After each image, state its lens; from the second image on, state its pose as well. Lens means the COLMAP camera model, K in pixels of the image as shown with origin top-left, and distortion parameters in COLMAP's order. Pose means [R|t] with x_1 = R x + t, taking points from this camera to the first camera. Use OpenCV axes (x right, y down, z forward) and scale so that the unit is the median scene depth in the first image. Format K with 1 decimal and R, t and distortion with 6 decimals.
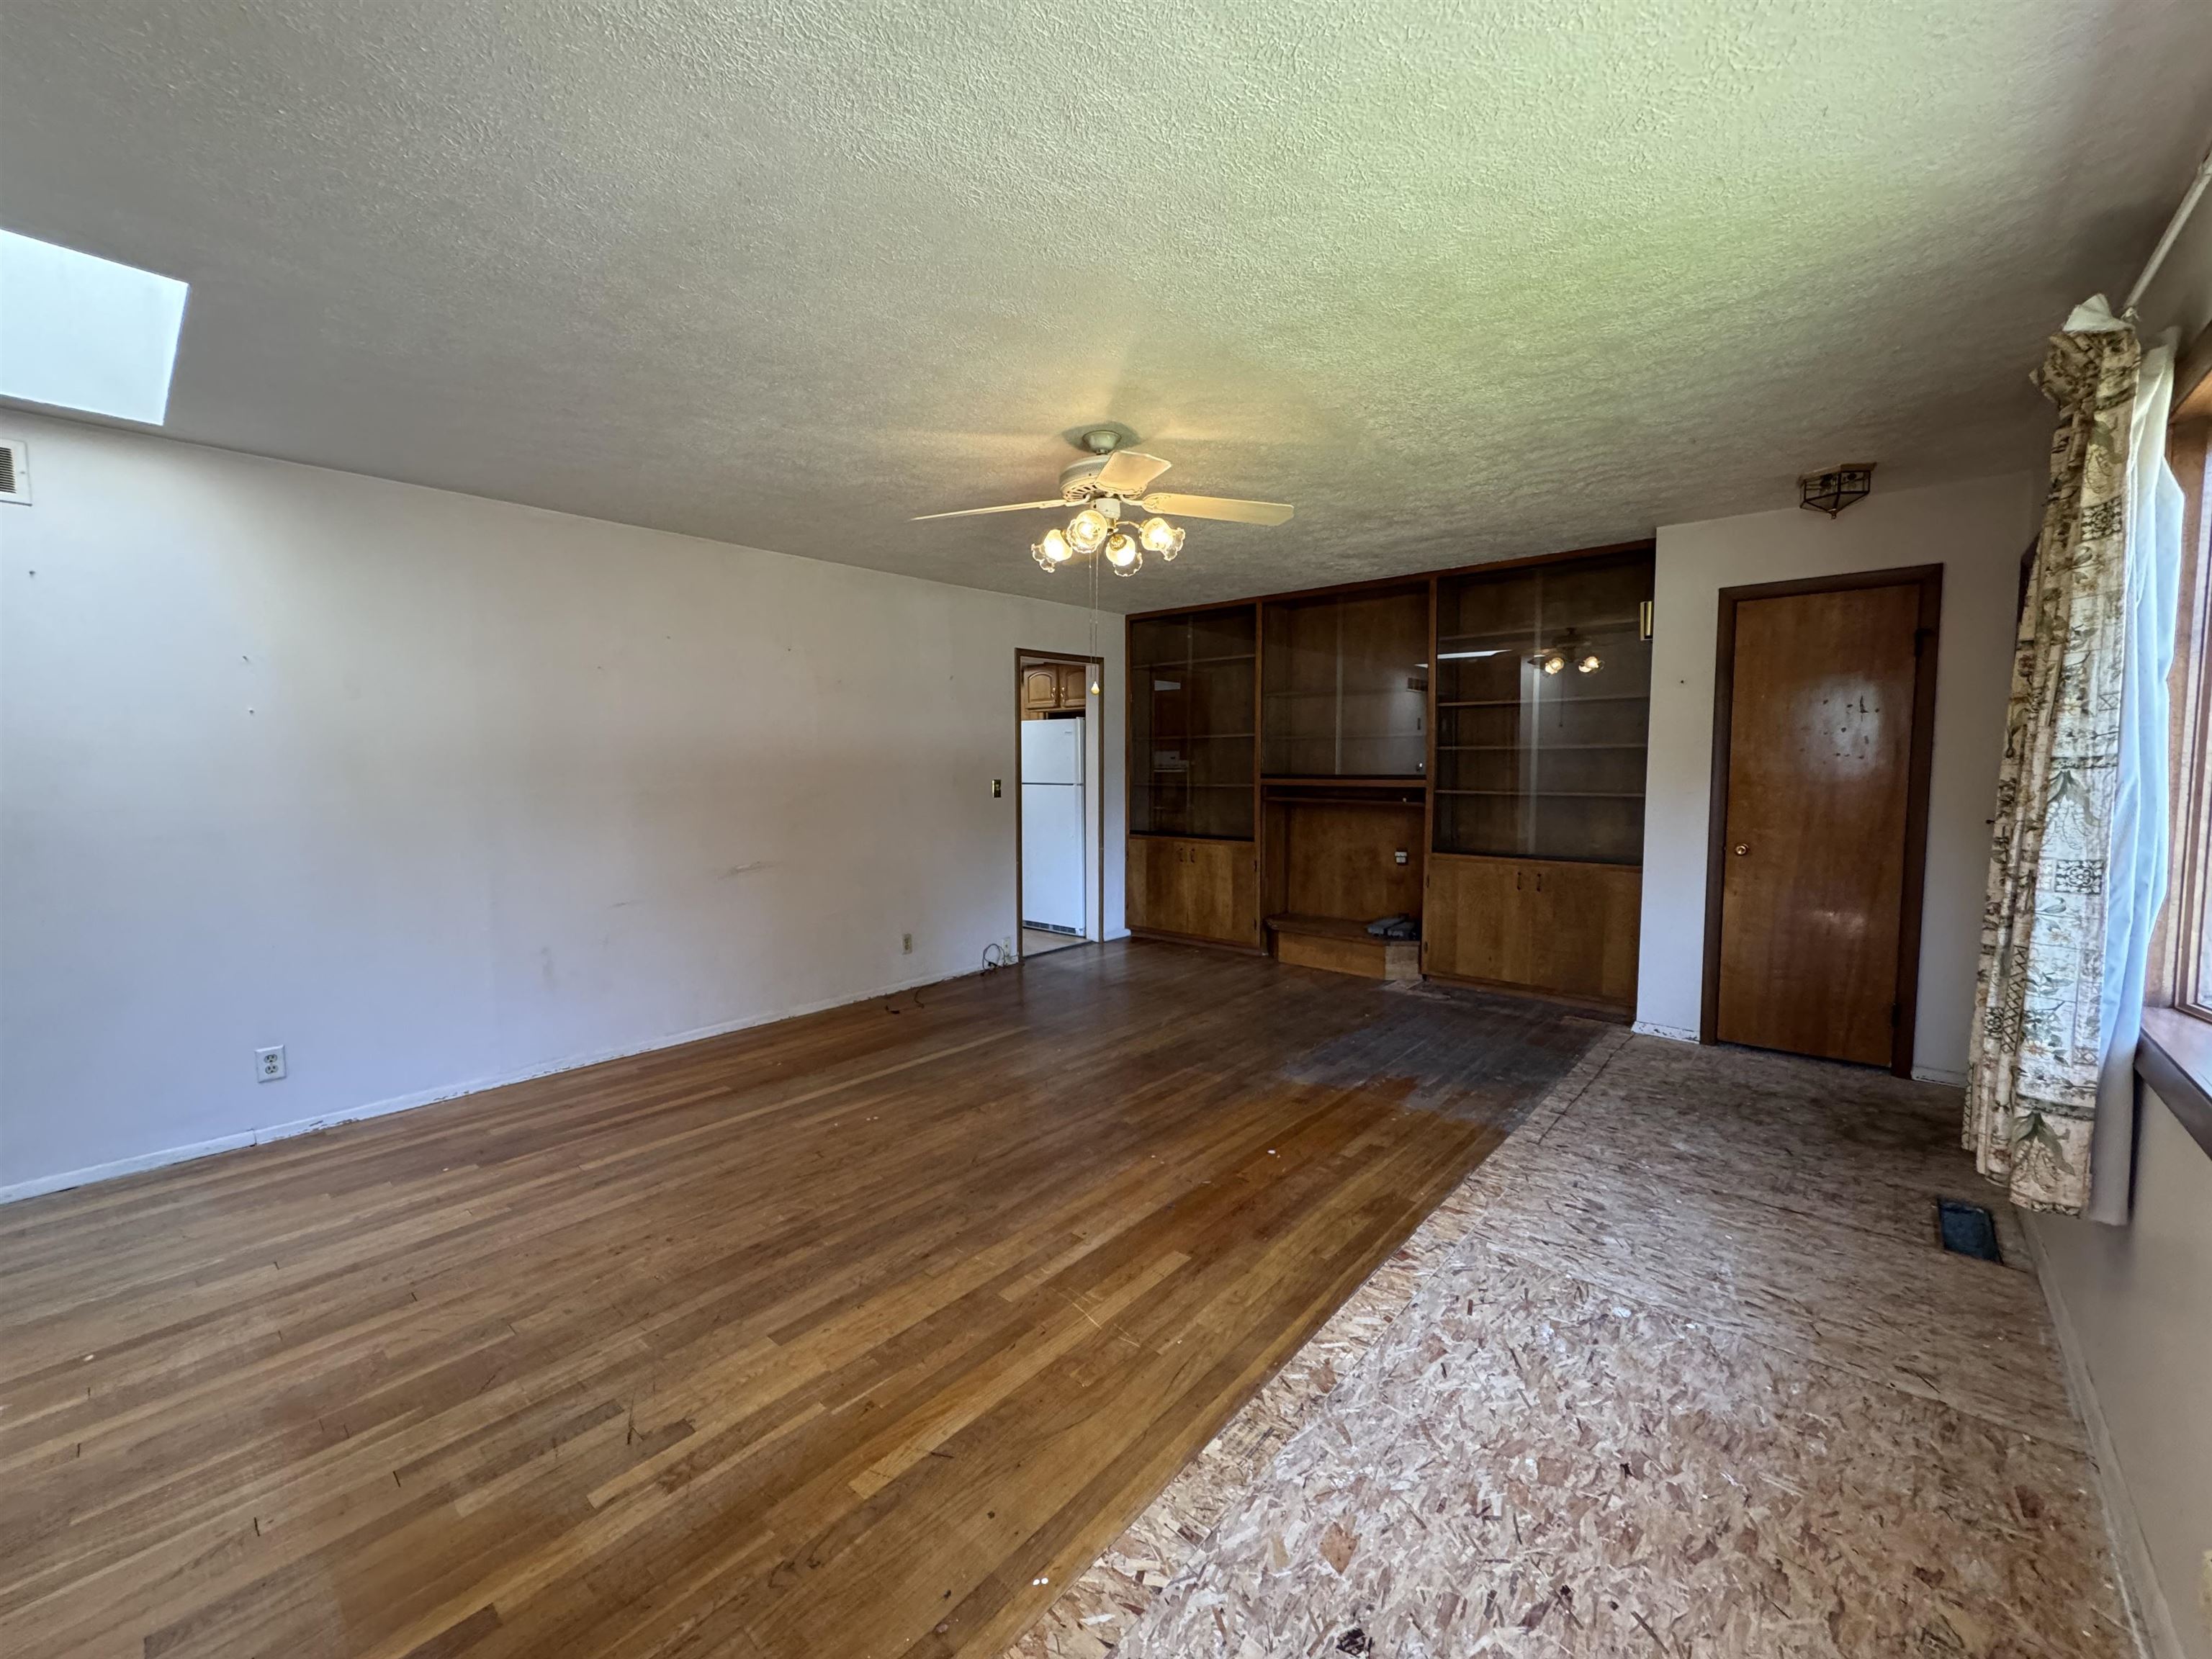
lens RADIAL K [[882.7, 0, 1107.5], [0, 882.7, 825.5], [0, 0, 1]] dist [0.000232, 0.000053]
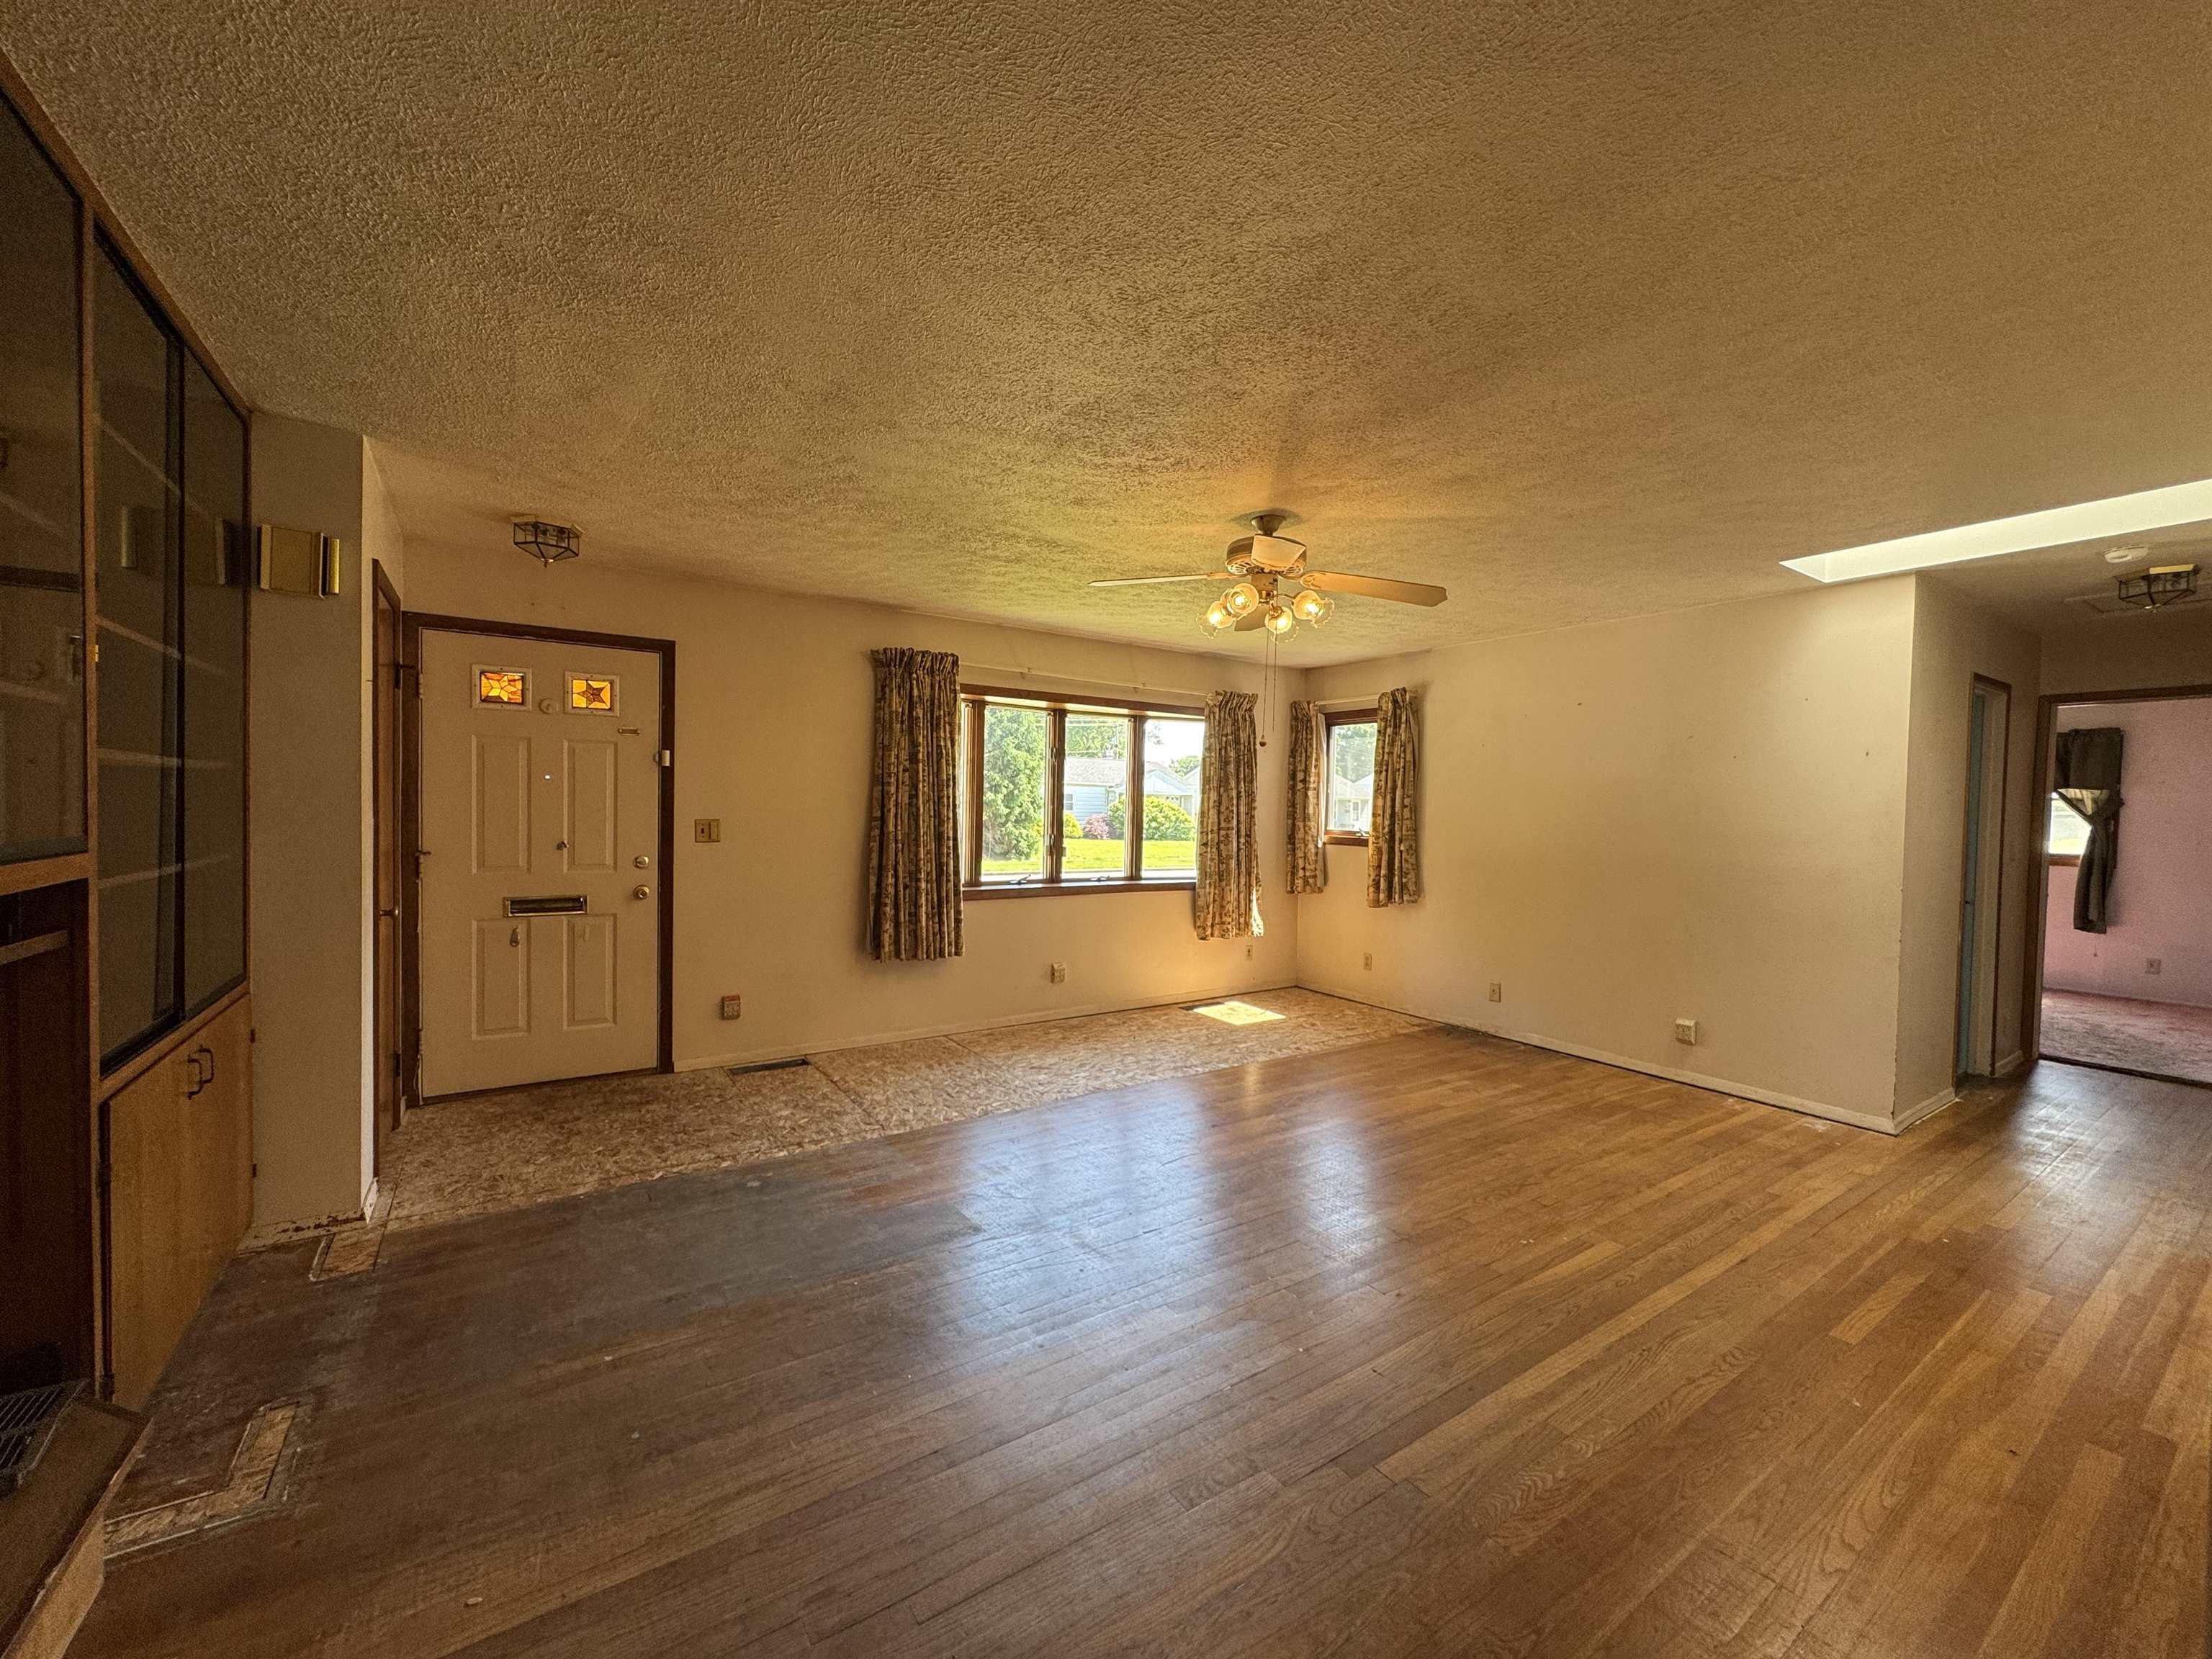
lens RADIAL K [[882.7, 0, 1102.9], [0, 882.7, 827.1], [0, 0, 1]] dist [0.000232, 0.000053]
pose [[-0.966177, -0.018532, 0.257213, -0.110840], [0.005151, 0.995829, 0.091098, -0.173057], [-0.257828, 0.089342, -0.962051, 2.401709]]
